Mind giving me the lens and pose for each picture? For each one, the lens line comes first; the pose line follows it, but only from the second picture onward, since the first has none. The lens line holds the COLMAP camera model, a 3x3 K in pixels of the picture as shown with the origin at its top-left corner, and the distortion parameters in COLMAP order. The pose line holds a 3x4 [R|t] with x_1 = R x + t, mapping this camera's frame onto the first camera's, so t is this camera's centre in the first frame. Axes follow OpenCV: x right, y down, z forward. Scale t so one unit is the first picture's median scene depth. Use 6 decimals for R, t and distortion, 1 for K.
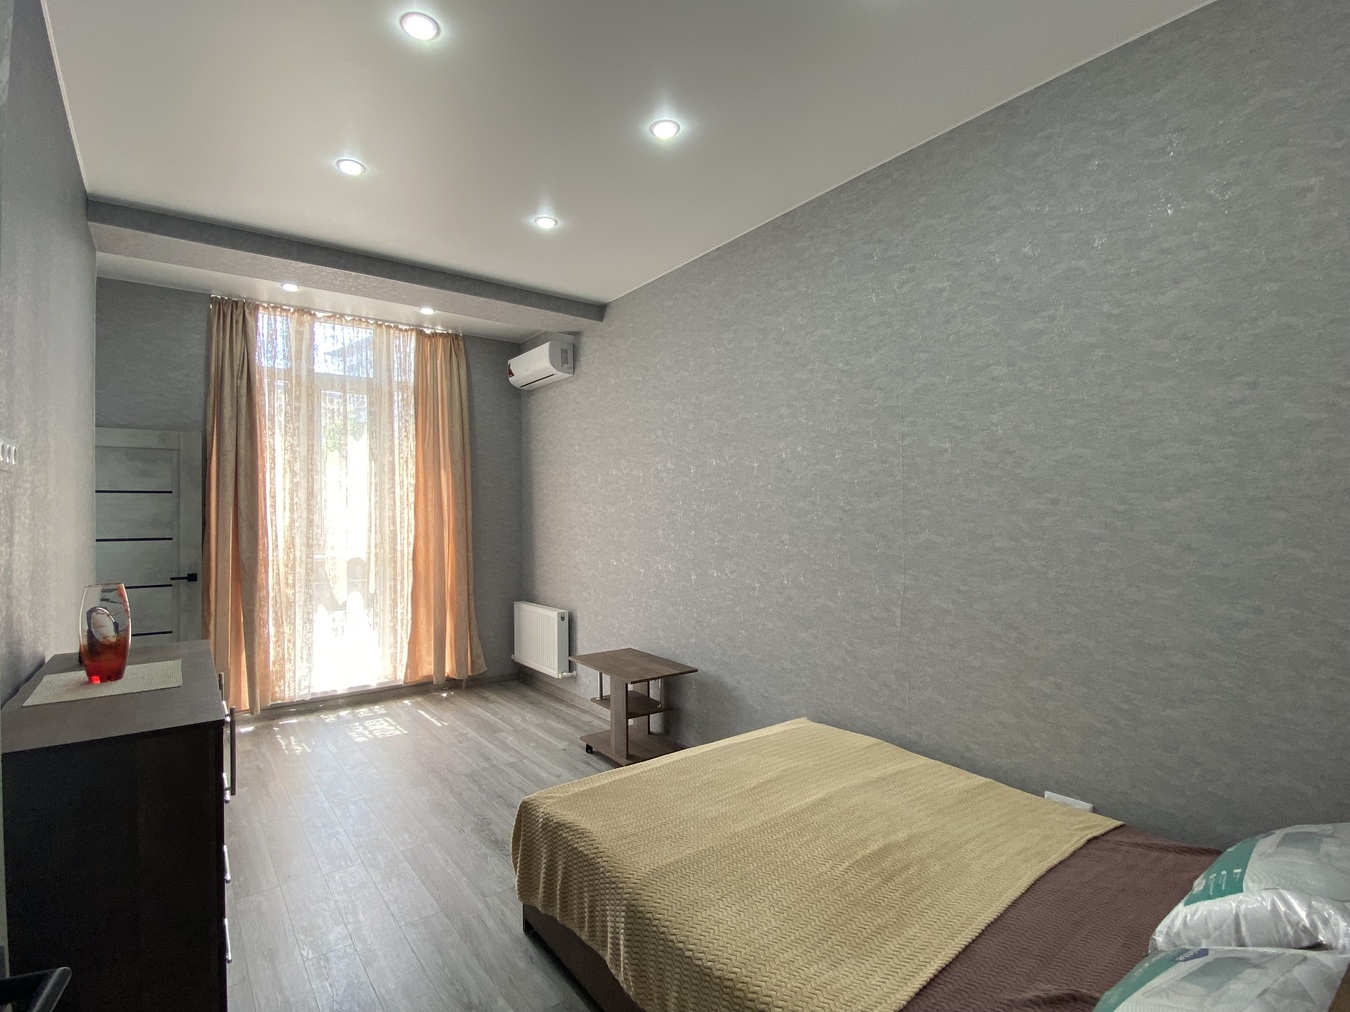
lens RADIAL K [[642.1, 0, 675.0], [0, 642.1, 506.0], [0, 0, 1]] dist [0.043476, -0.051428]
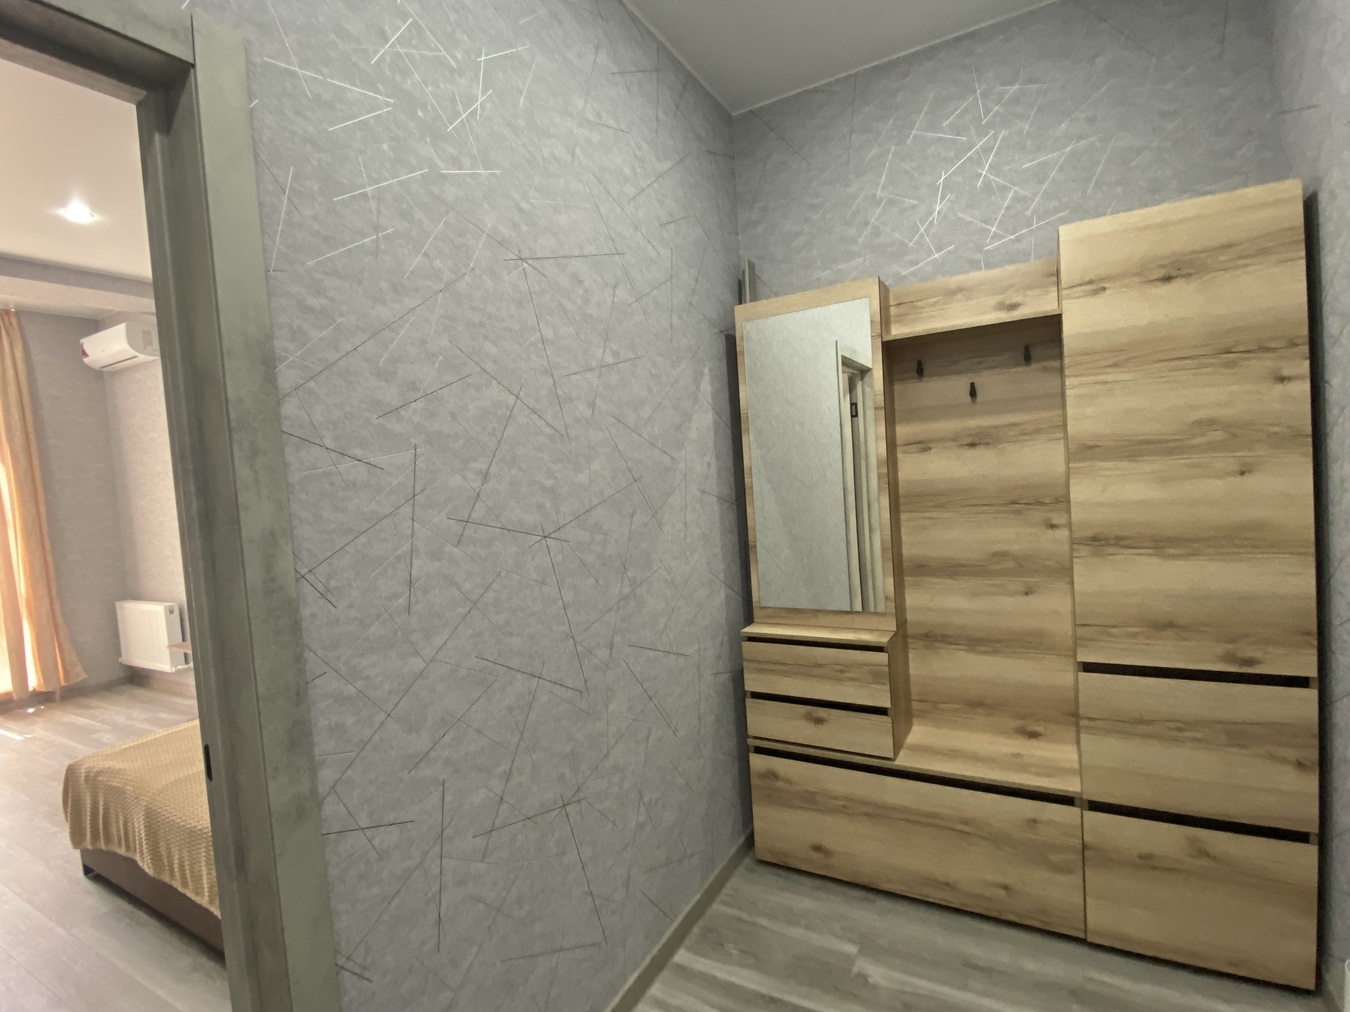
lens RADIAL K [[656.9, 0, 675.0], [0, 656.9, 506.0], [0, 0, 1]] dist [0.002457, -0.013418]
pose [[0.917962, -0.072388, 0.390008, 0.159002], [0.053982, 0.996858, 0.057967, 0.000655], [-0.392978, -0.032158, 0.918985, -0.211457]]
